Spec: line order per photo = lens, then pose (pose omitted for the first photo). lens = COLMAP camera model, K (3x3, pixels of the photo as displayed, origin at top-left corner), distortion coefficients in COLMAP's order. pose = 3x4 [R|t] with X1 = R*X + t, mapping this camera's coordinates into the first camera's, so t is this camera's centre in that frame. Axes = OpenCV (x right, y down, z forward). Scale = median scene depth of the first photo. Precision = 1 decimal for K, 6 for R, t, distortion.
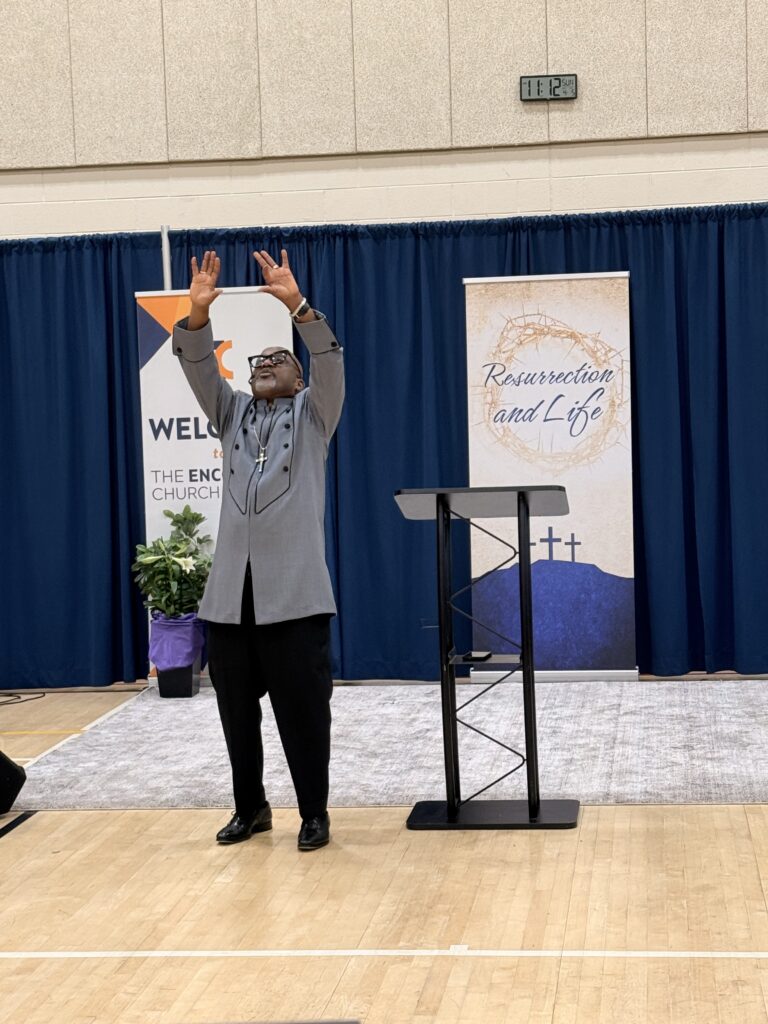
lens RADIAL K [[2034.3, 0, 384.0], [0, 2034.3, 512.0], [0, 0, 1]] dist [0.055028, 0.041324]
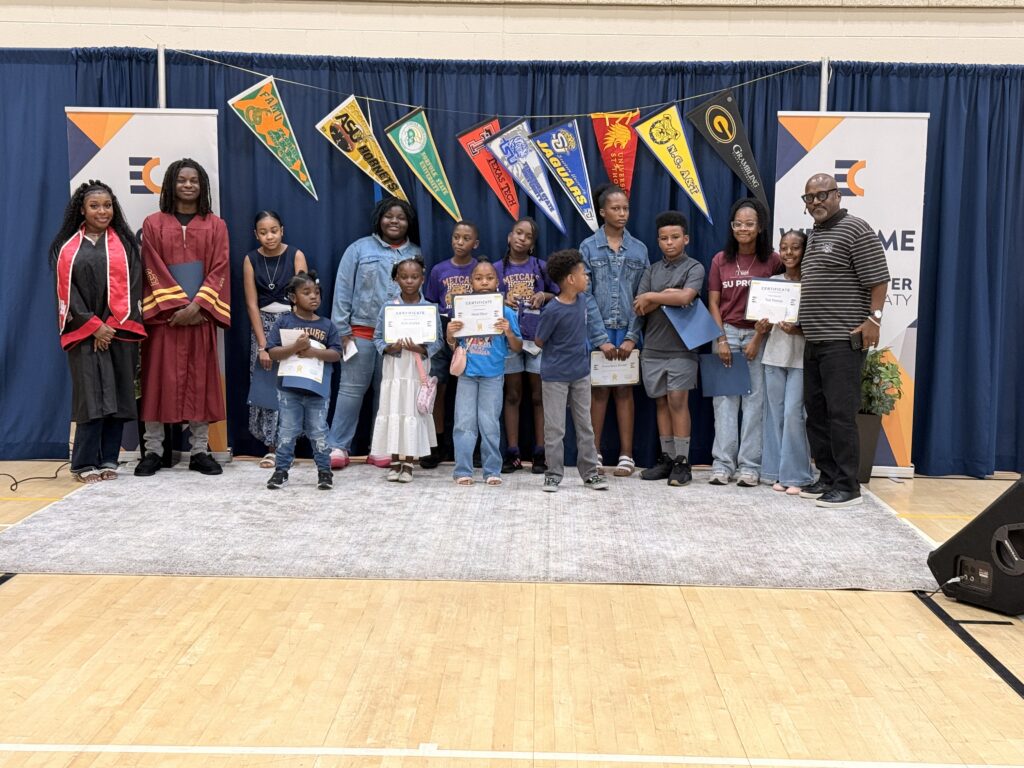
lens RADIAL K [[1513.3, 0, 512.0], [0, 1513.3, 384.0], [0, 0, 1]] dist [0.087654, 0.031837]
pose [[0.992052, 0.041872, 0.118660, -0.015397], [-0.046266, 0.998333, 0.034519, 0.011096], [-0.117017, -0.039735, 0.992335, 0.243988]]
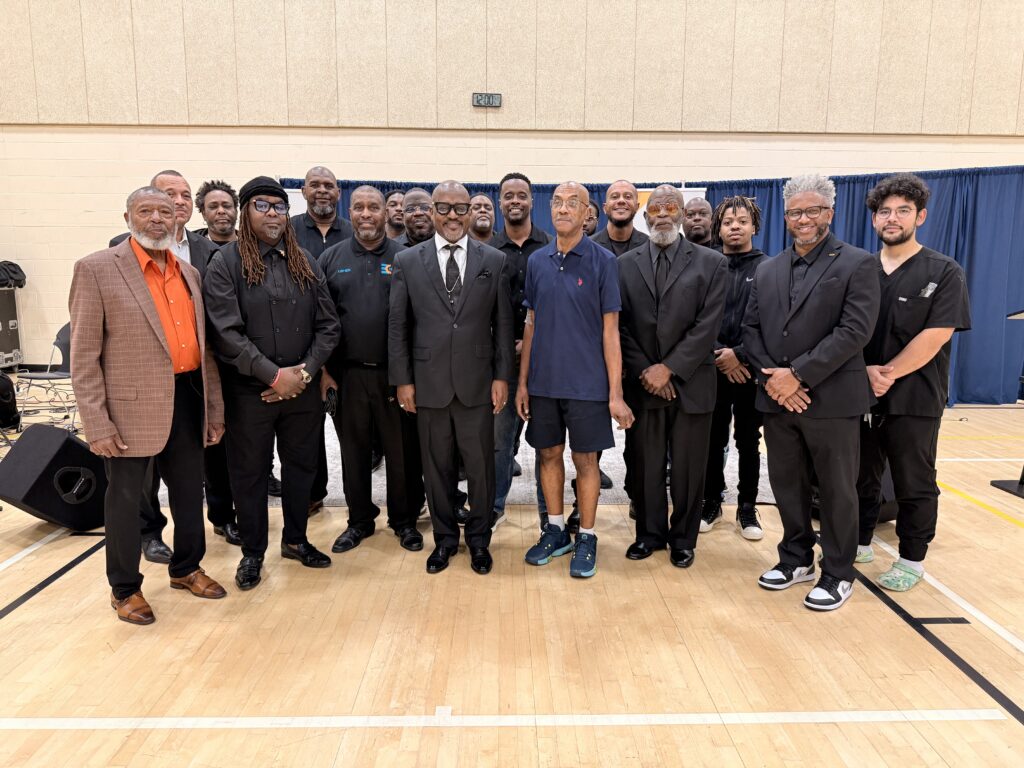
lens RADIAL K [[700.0, 0, 512.0], [0, 700.0, 384.0], [0, 0, 1]] dist [0.005219, -0.001799]
pose [[0.988281, 0.016267, 0.151779, 0.010812], [-0.031778, 0.994446, 0.100333, -0.005706], [-0.149304, -0.103981, 0.983309, 0.556051]]
